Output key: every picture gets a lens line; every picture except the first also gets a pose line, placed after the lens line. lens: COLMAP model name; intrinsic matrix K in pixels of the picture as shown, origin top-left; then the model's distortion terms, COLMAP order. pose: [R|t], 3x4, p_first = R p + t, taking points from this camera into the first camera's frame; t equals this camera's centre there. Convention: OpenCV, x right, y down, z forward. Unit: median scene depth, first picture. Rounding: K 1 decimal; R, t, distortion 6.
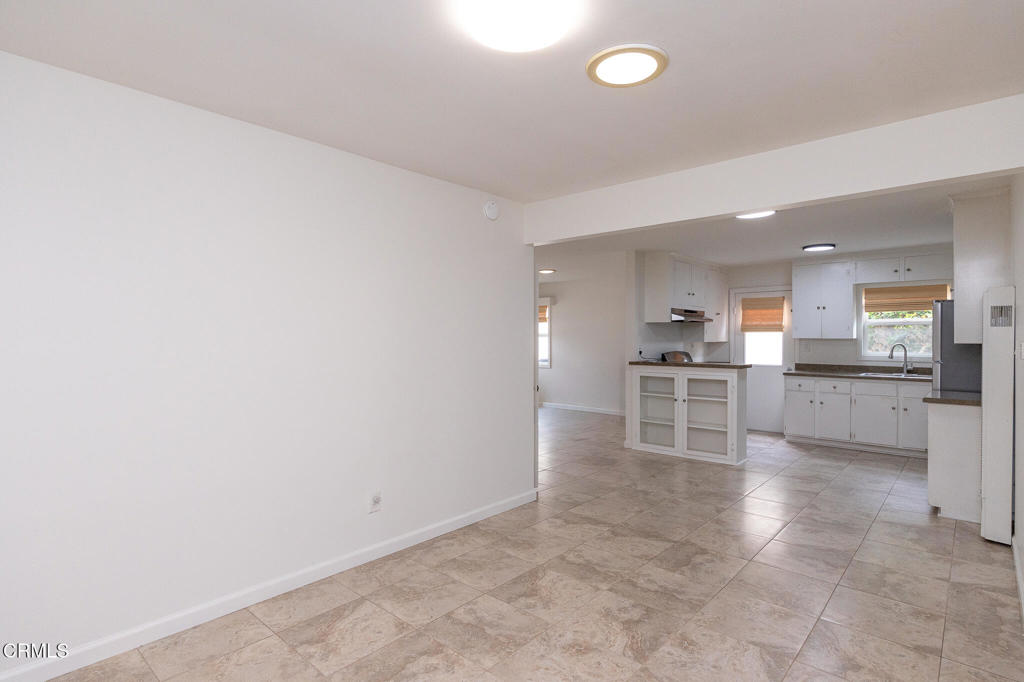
lens RADIAL K [[501.8, 0, 511.9], [0, 501.8, 339.4], [0, 0, 1]] dist [0.006015, -0.001935]
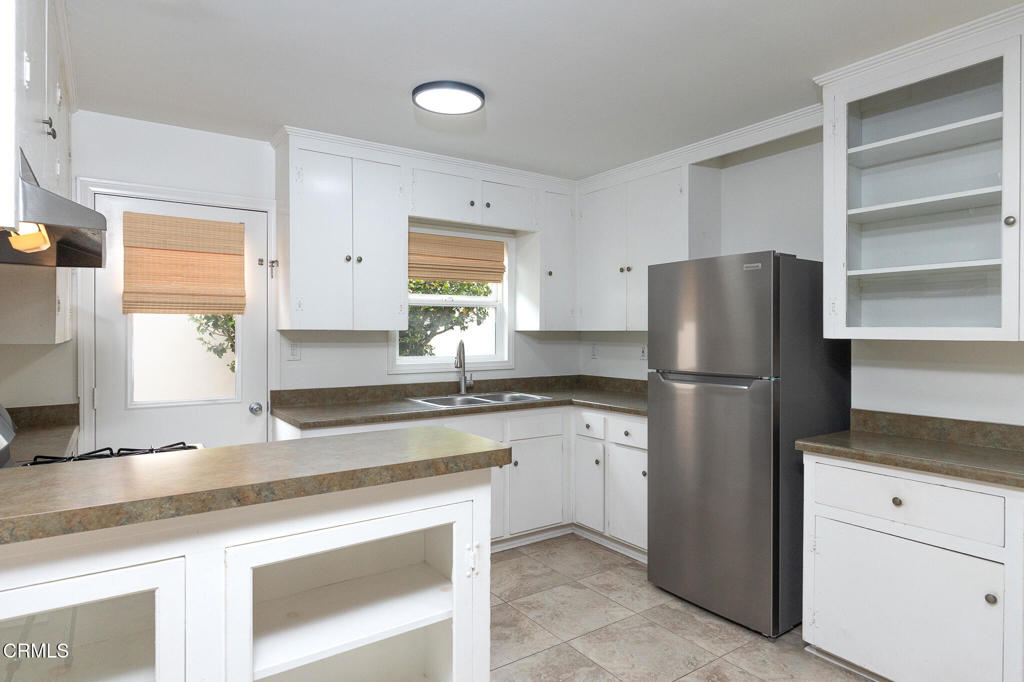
lens RADIAL K [[578.8, 0, 509.1], [0, 578.8, 340.3], [0, 0, 1]] dist [-0.000160, 0.000028]
pose [[0.224175, -0.015914, 0.974419, 0.173632], [0.003802, 0.999873, 0.015455, -0.000216], [-0.974542, 0.000240, 0.224207, 0.835577]]
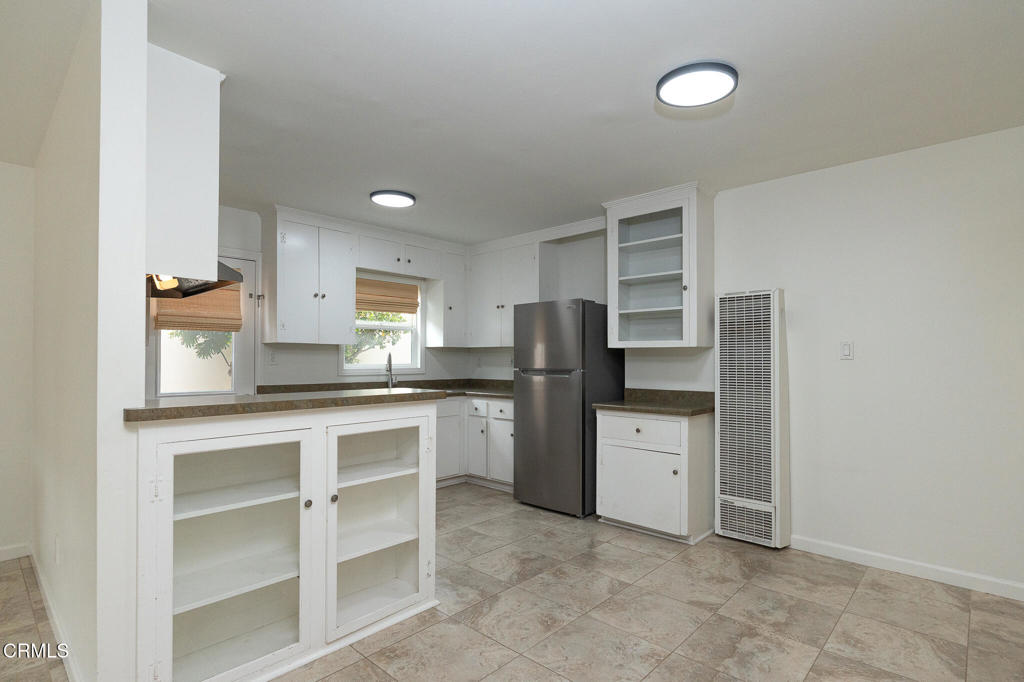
lens RADIAL K [[501.8, 0, 502.1], [0, 501.8, 356.2], [0, 0, 1]] dist [0.006015, -0.001935]
pose [[0.025866, 0.002933, 0.999661, -0.018998], [0.001398, 0.999995, -0.002970, 0.017991], [-0.999664, 0.001475, 0.025862, 0.828978]]
